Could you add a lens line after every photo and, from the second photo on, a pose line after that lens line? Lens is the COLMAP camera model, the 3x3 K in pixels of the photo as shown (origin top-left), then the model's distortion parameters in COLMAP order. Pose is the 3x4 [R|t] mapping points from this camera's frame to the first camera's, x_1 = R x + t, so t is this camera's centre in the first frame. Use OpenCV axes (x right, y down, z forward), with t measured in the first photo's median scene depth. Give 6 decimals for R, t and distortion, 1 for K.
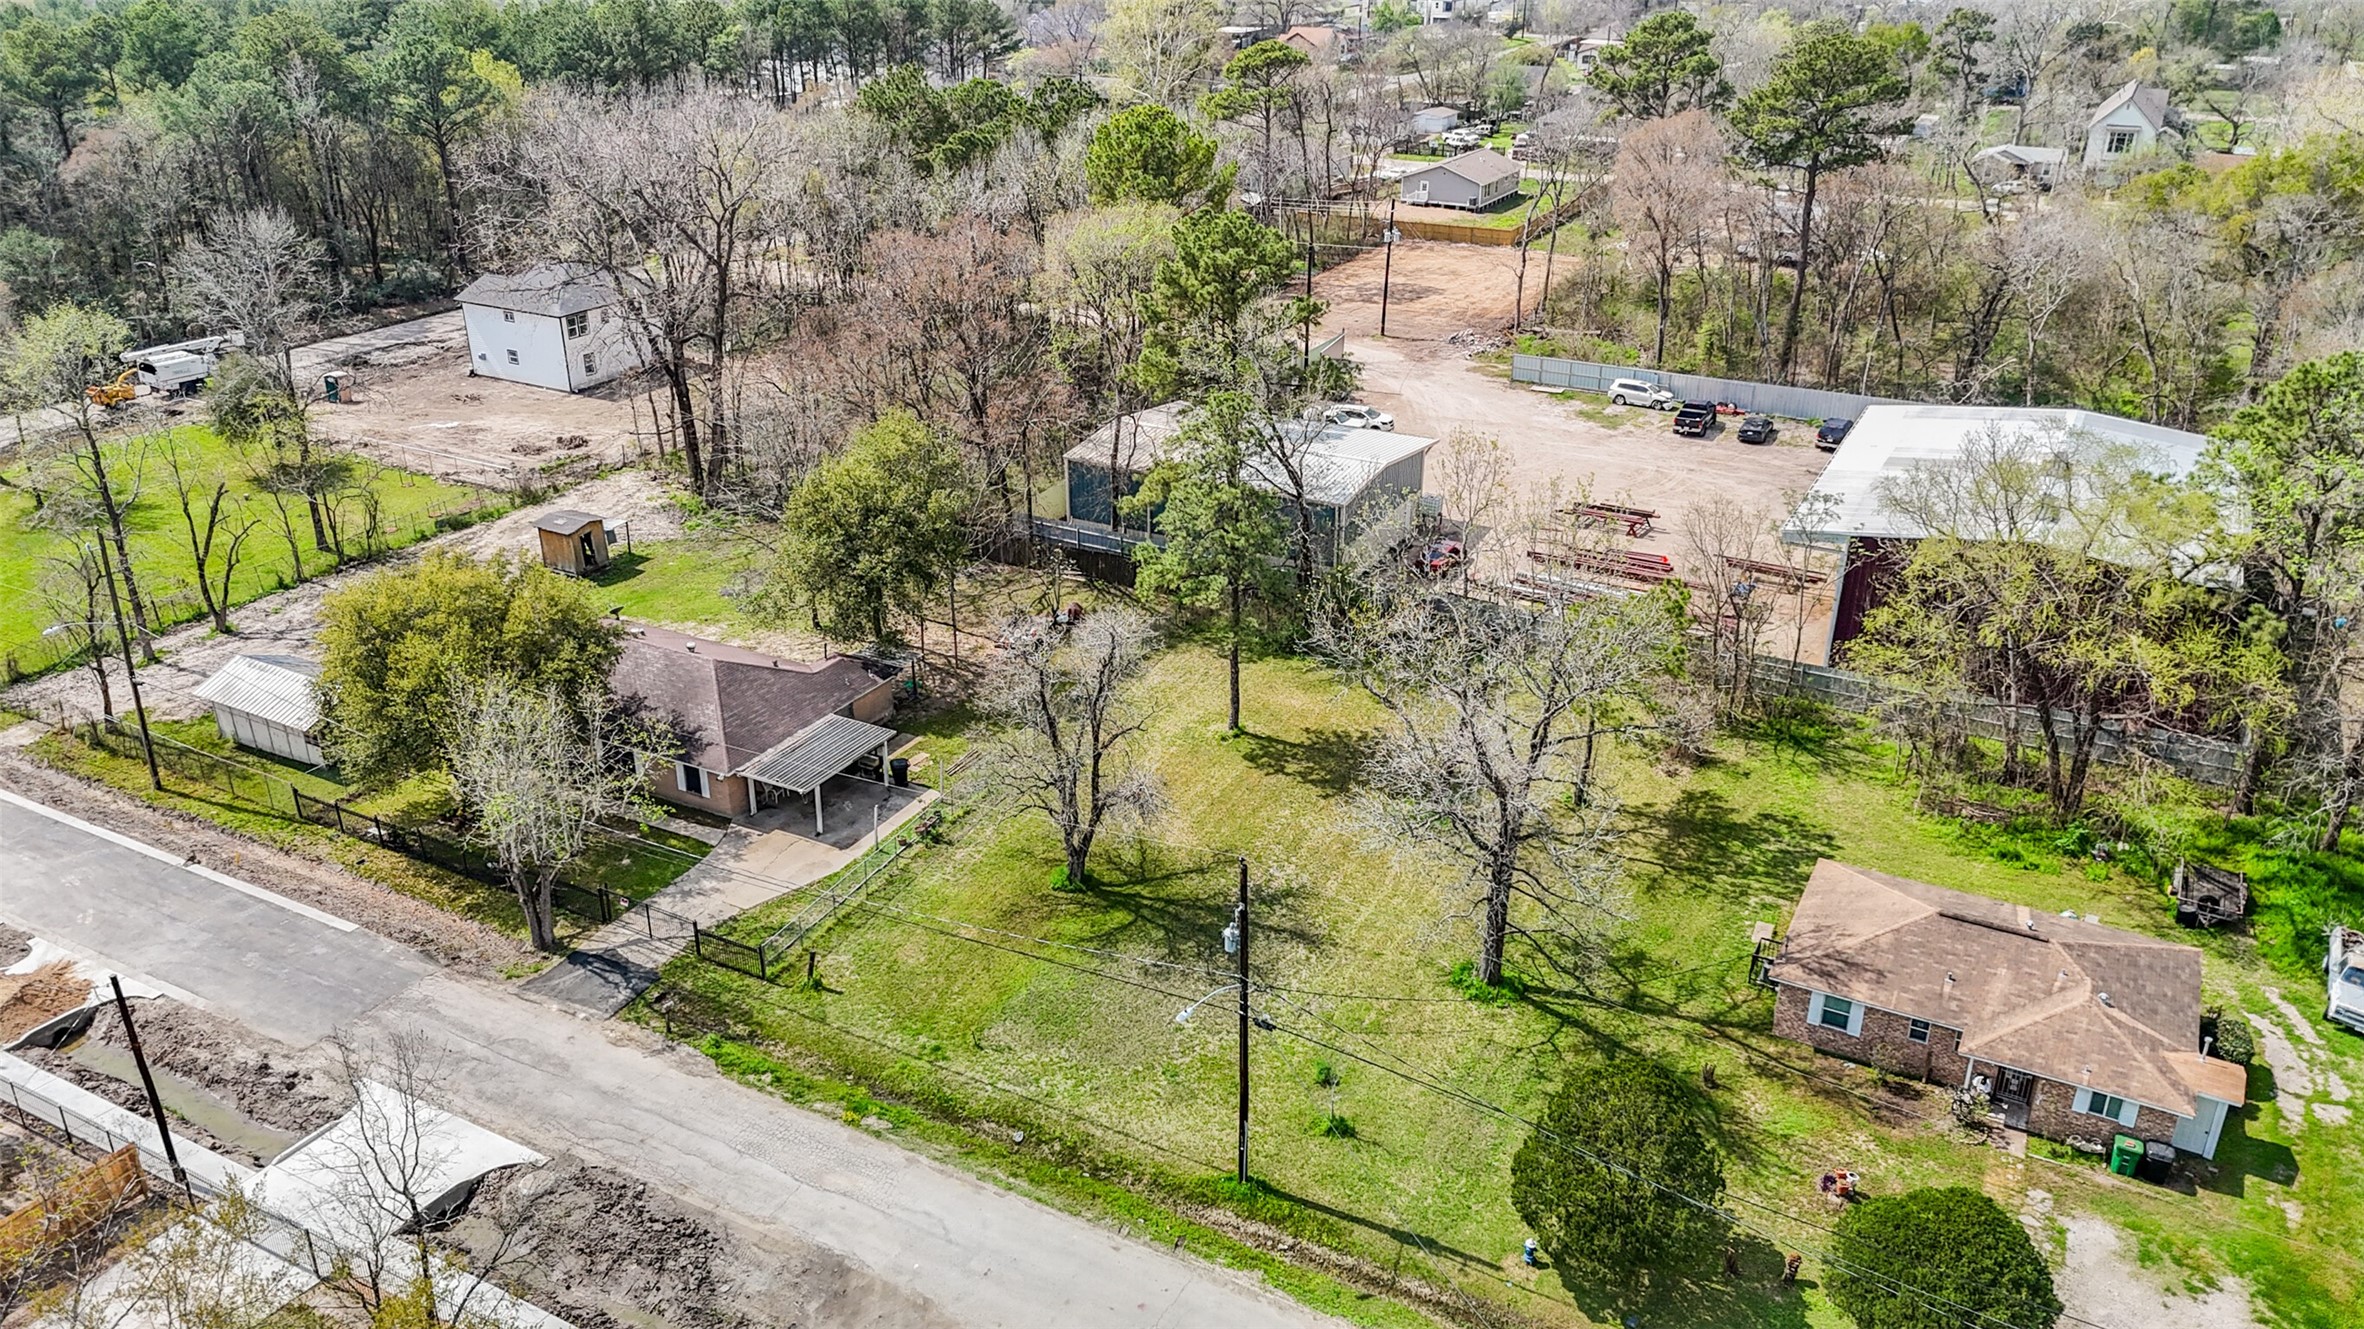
lens RADIAL K [[1719.0, 0, 1182.0], [0, 1719.0, 664.5], [0, 0, 1]] dist [0.073539, -0.052749]
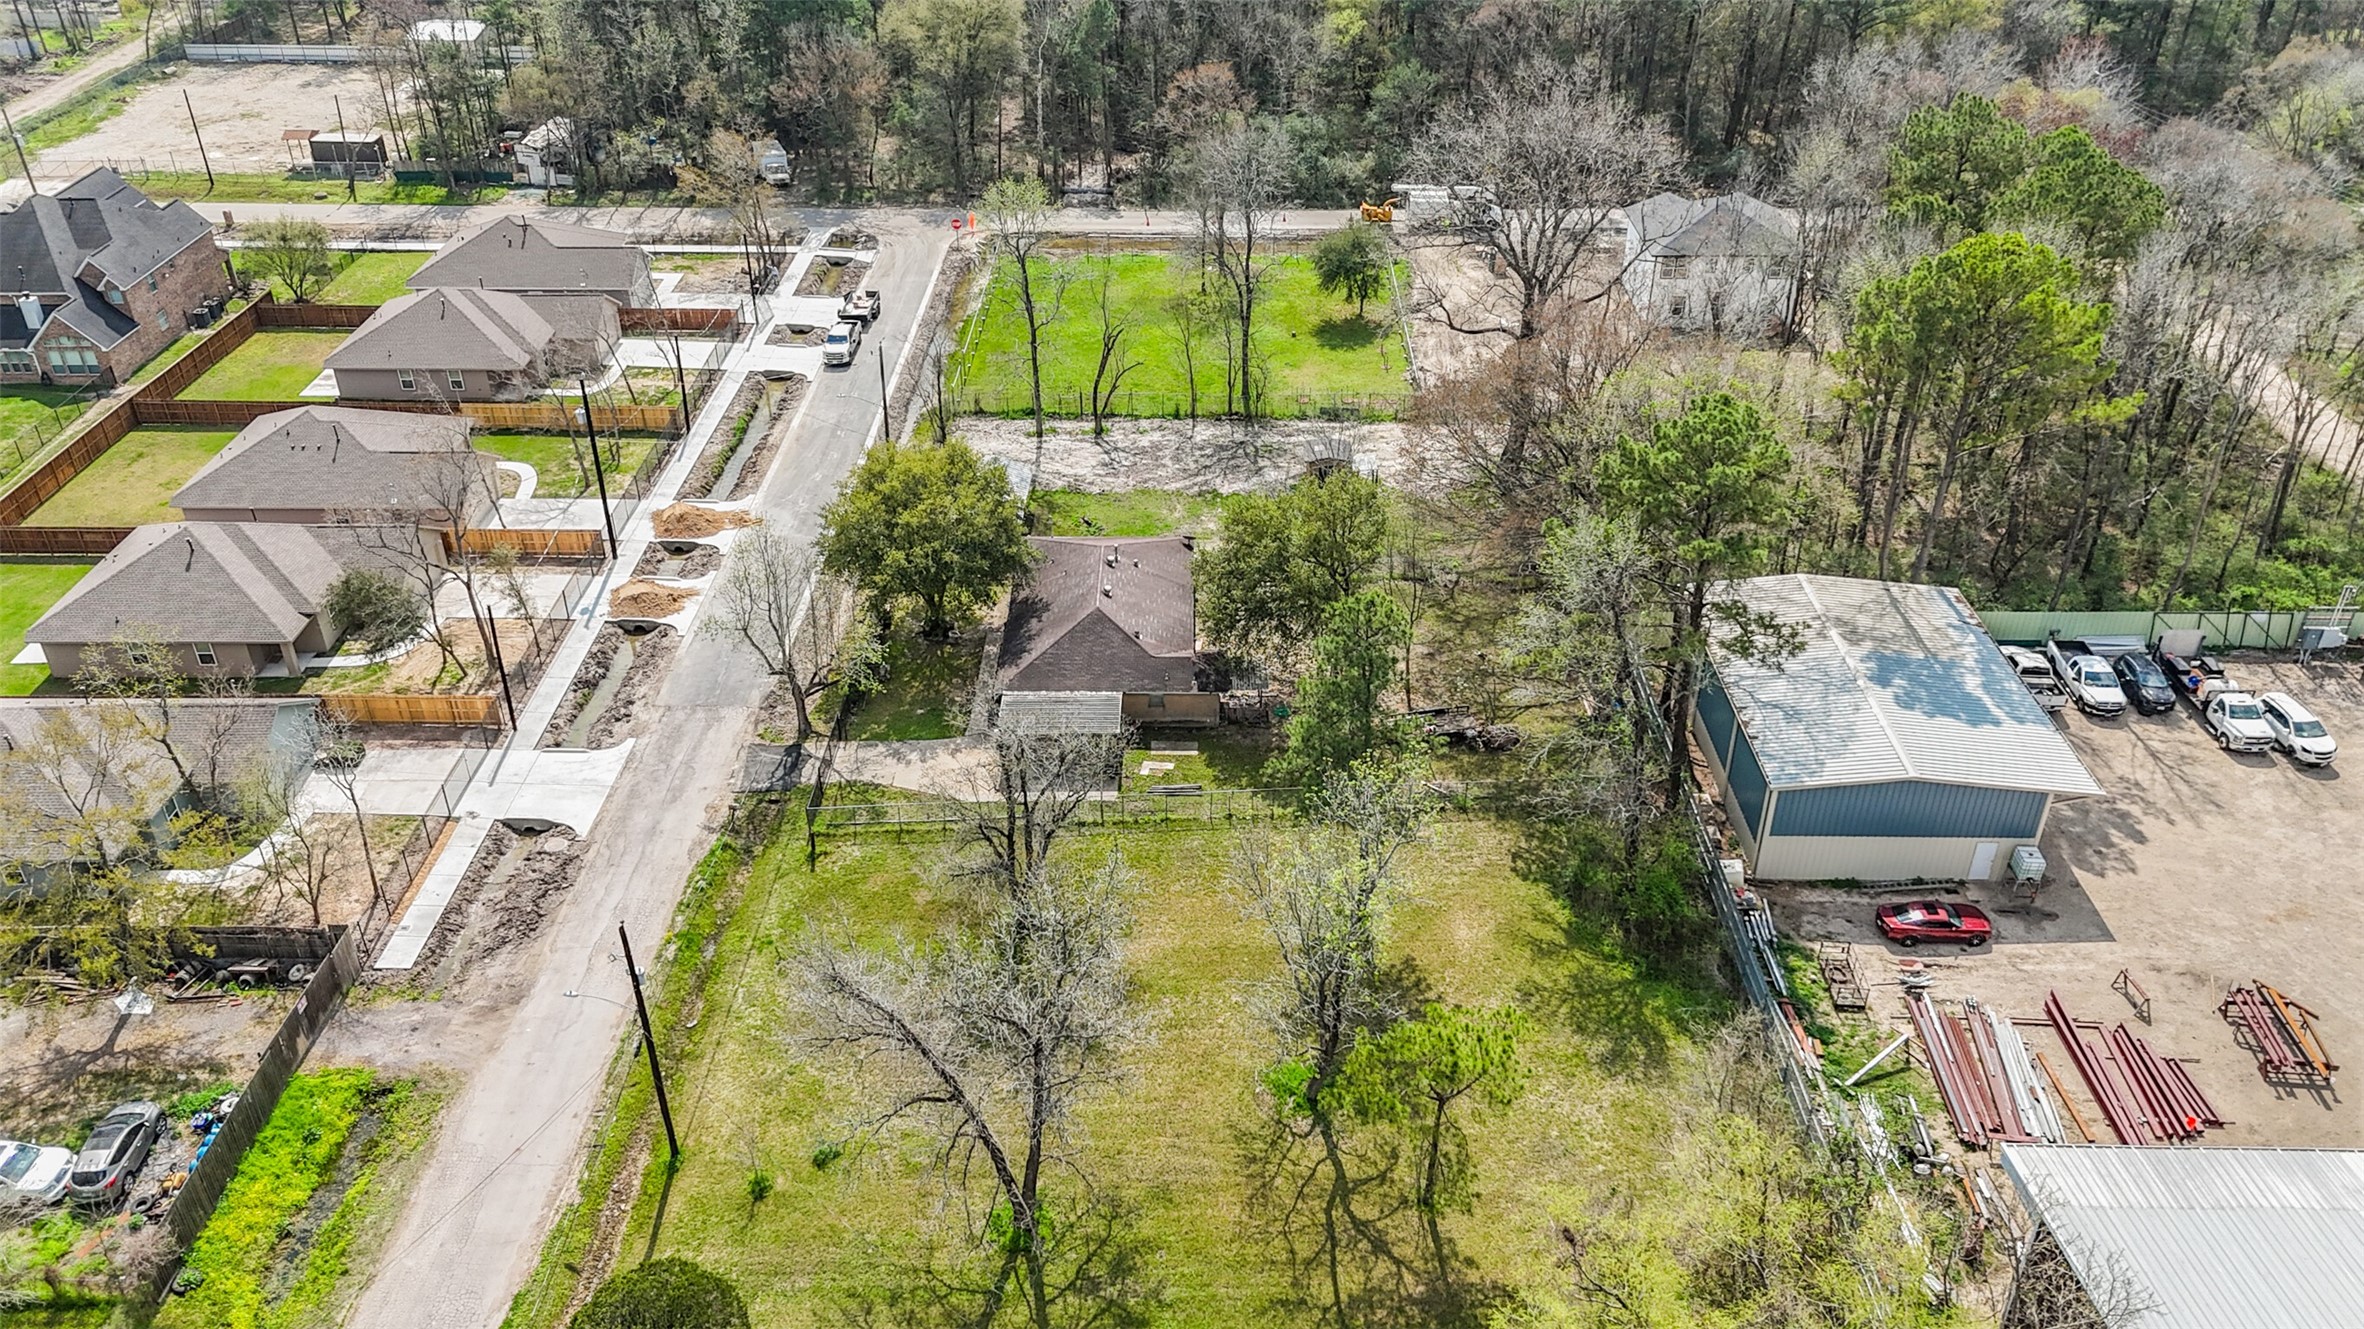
lens RADIAL K [[1719.0, 0, 1182.0], [0, 1719.0, 664.5], [0, 0, 1]] dist [0.073539, -0.052749]
pose [[0.465560, 0.468557, -0.750805, 0.657051], [-0.361379, 0.875051, 0.322011, -0.366567], [0.807873, 0.121409, 0.576715, 0.363392]]
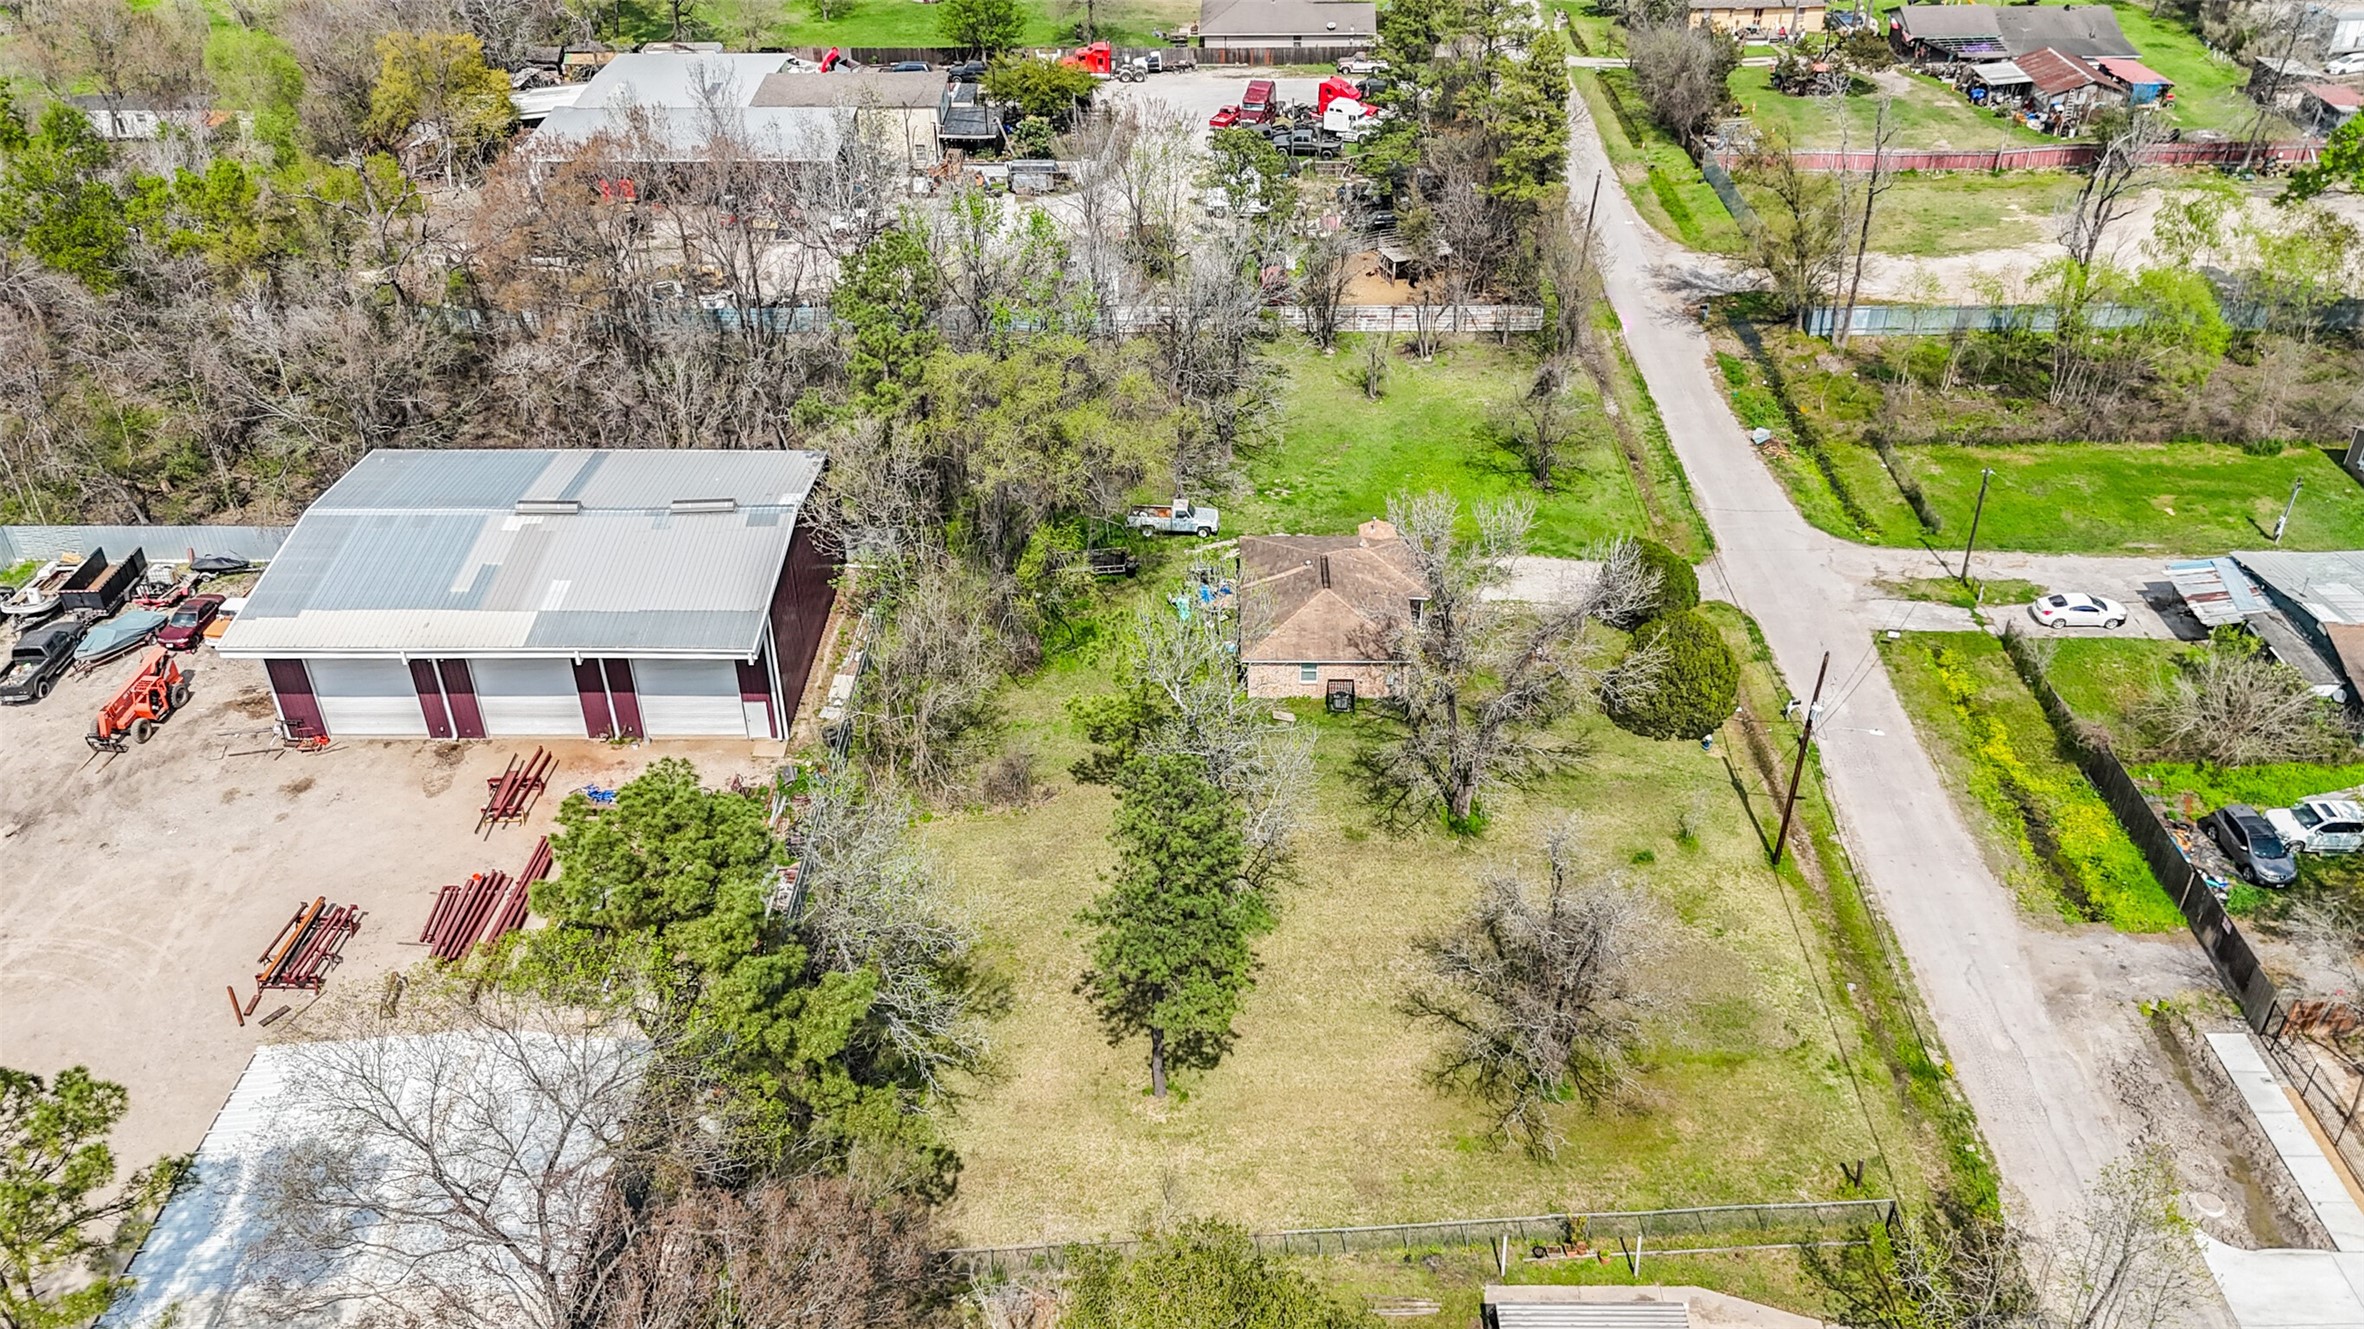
lens RADIAL K [[1809.6, 0, 1181.0], [0, 1809.6, 704.5], [0, 0, 1]] dist [0.069733, -0.048826]
pose [[-0.462630, -0.510791, 0.724614, -0.526218], [0.374487, 0.628250, 0.681954, -0.689202], [-0.803575, 0.586852, -0.099363, 1.000903]]
